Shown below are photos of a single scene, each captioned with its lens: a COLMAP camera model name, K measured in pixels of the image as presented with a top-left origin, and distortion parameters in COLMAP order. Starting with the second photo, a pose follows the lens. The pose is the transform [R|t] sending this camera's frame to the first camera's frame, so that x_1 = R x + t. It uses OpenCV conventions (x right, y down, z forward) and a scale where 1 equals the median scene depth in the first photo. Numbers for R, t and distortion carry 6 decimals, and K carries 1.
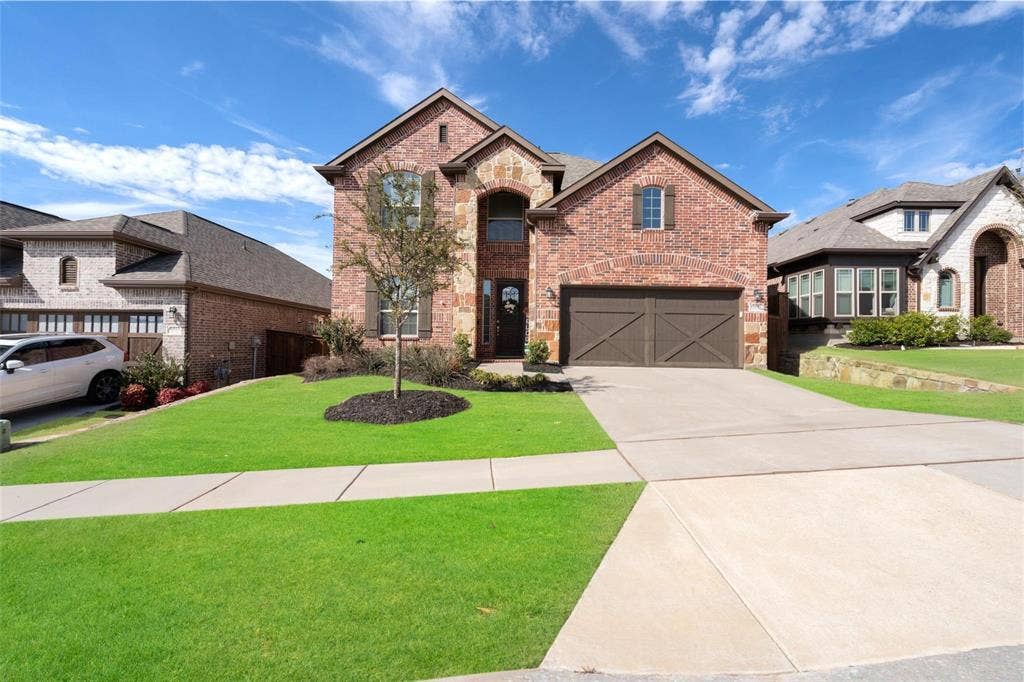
lens RADIAL K [[466.9, 0, 505.2], [0, 466.9, 337.1], [0, 0, 1]] dist [-0.013670, 0.000570]
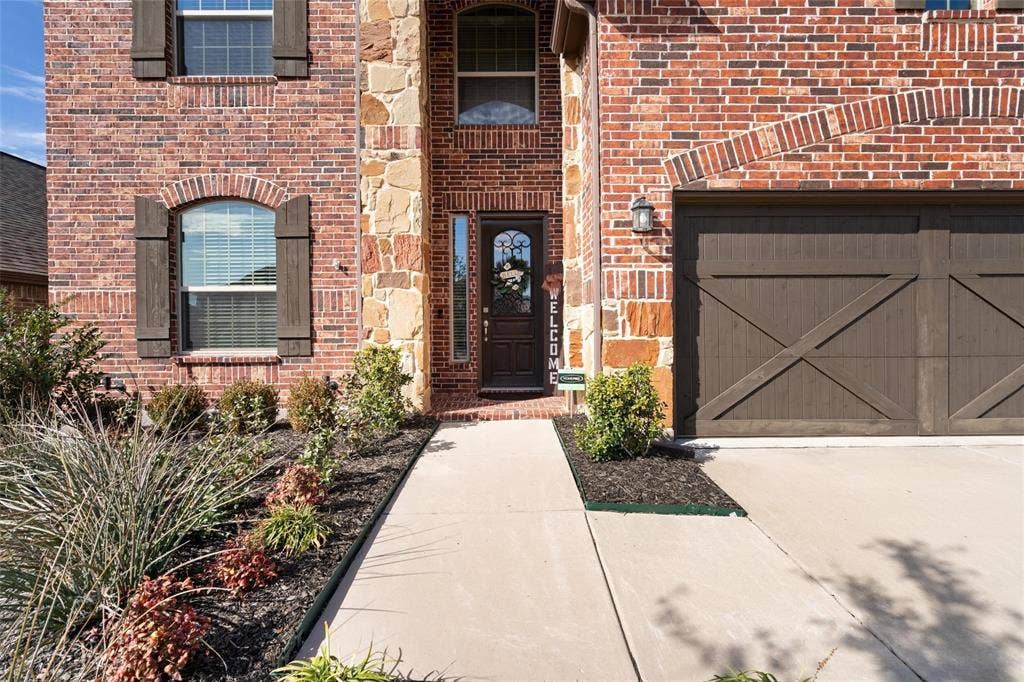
lens RADIAL K [[466.9, 0, 512.6], [0, 466.9, 337.8], [0, 0, 1]] dist [-0.013670, 0.000570]
pose [[0.999234, -0.024729, 0.030330, -0.004721], [0.023813, 0.999260, 0.030198, -0.023497], [-0.031055, -0.029452, 0.999084, 0.673539]]
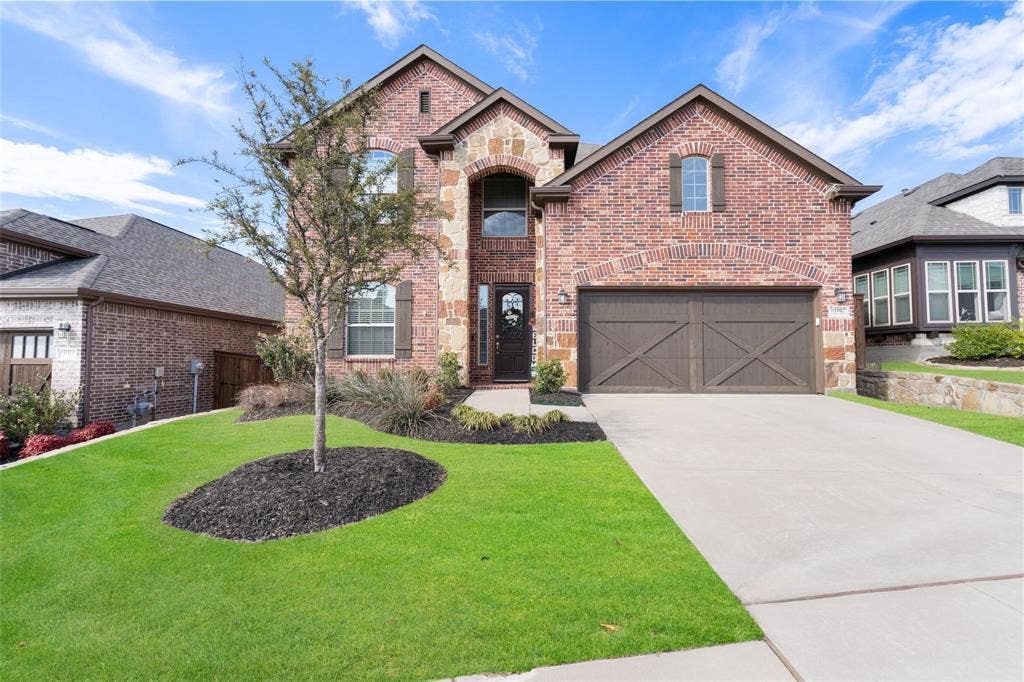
lens RADIAL K [[466.9, 0, 508.5], [0, 466.9, 335.7], [0, 0, 1]] dist [-0.013670, 0.000570]
pose [[0.999874, -0.015460, -0.003669, 0.007998], [0.015312, 0.999181, -0.037442, -0.005028], [0.004244, 0.037381, 0.999292, 0.240748]]
